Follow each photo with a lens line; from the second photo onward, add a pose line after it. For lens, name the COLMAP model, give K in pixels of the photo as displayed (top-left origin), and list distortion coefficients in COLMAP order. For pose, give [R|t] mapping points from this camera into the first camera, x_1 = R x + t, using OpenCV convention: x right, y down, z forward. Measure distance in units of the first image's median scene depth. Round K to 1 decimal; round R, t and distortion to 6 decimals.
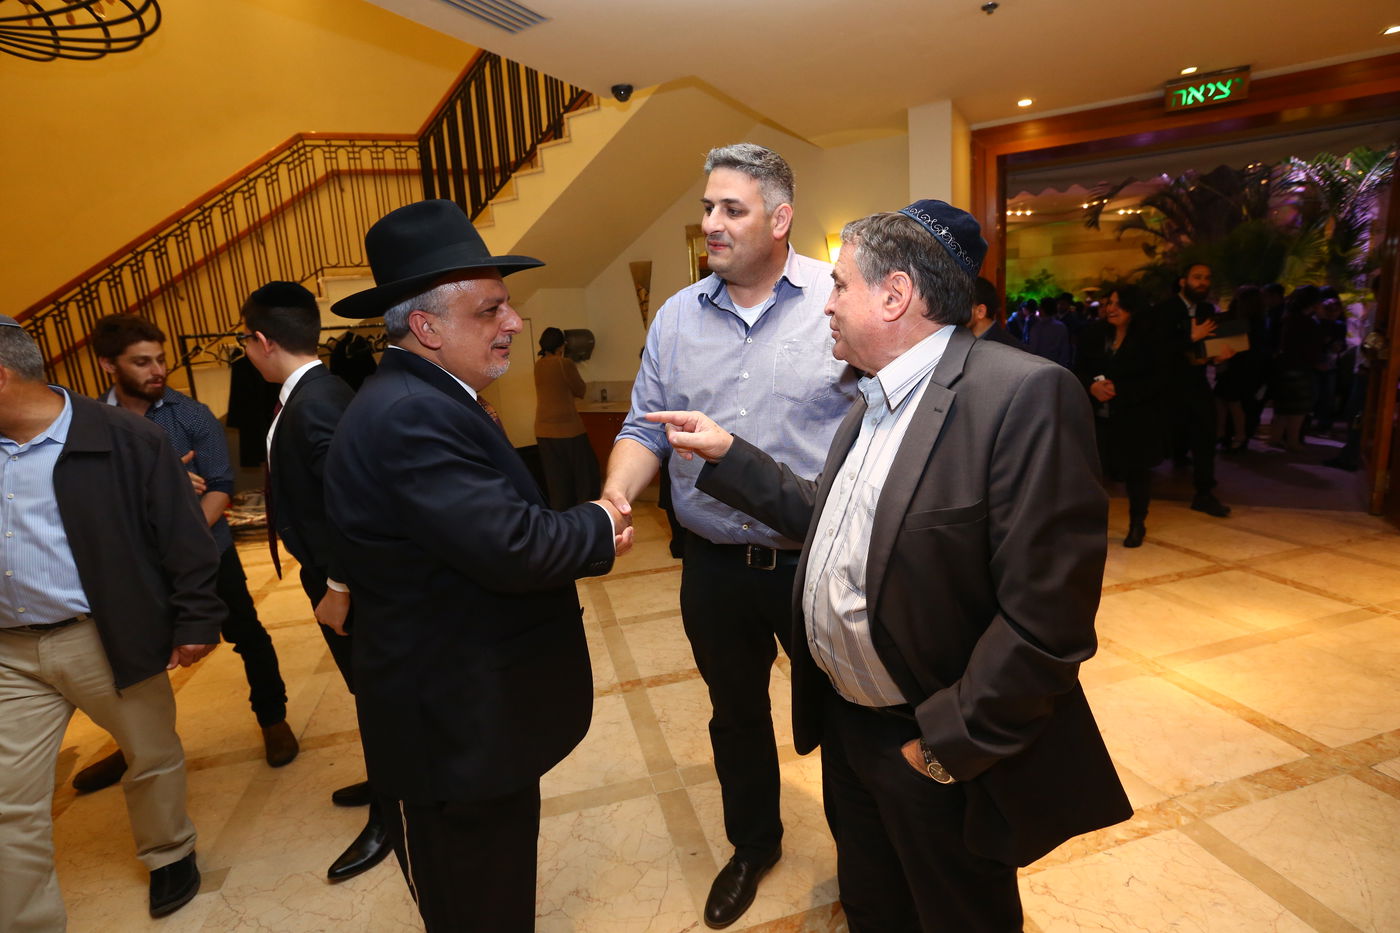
lens RADIAL K [[720.1, 0, 699.1], [0, 720.1, 464.9], [0, 0, 1]] dist [0.012422, 0.000758]
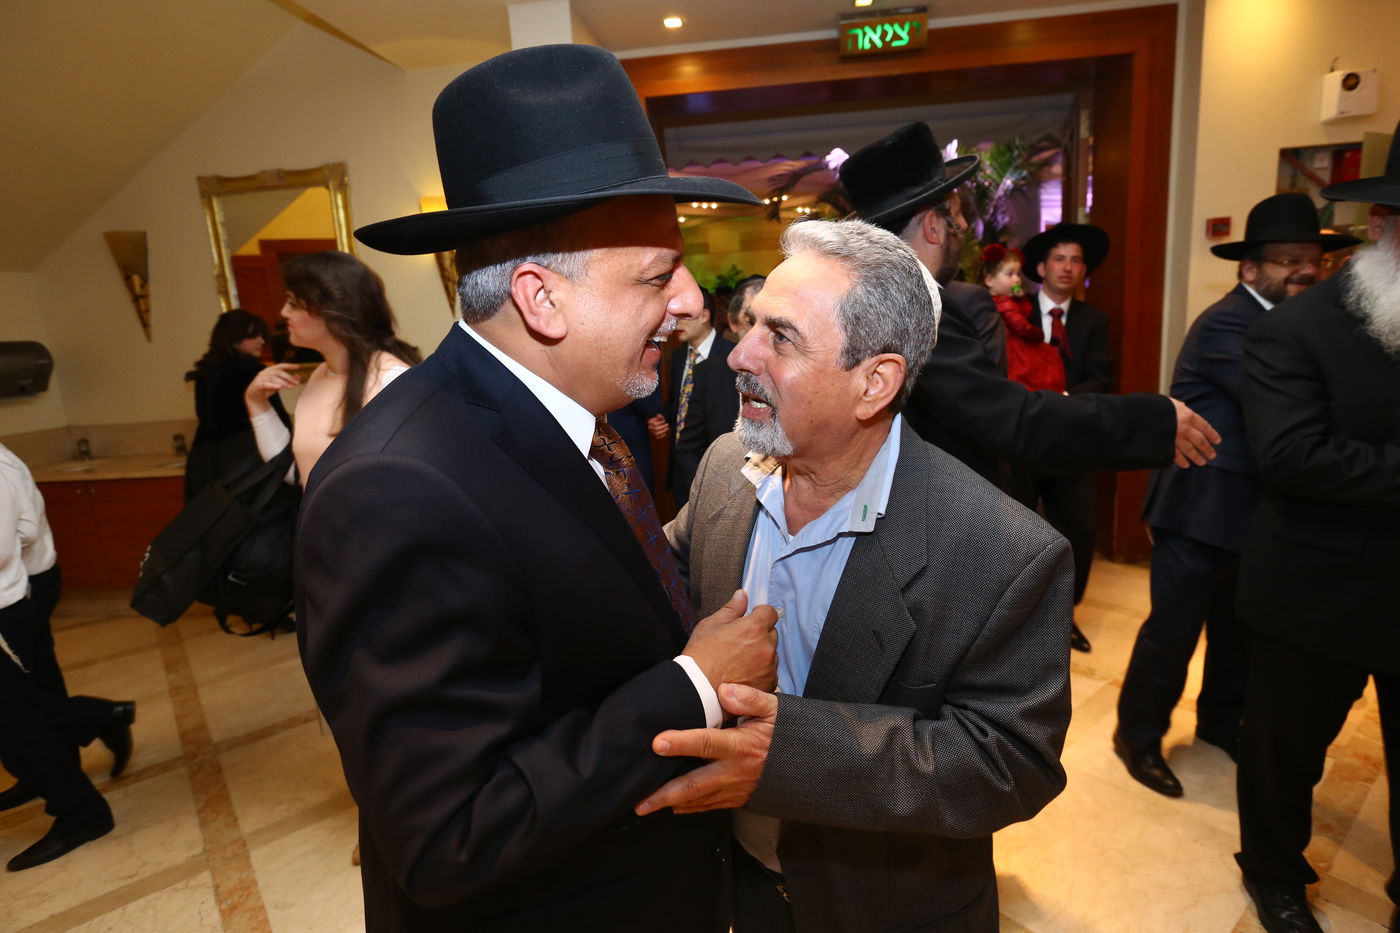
lens RADIAL K [[792.7, 0, 700.9], [0, 792.7, 467.3], [0, 0, 1]] dist [-0.014974, 0.000539]
pose [[0.925660, -0.075786, 0.370688, 0.108638], [0.080496, 0.996751, 0.002772, -0.042498], [-0.369693, 0.027273, 0.928753, 0.196568]]
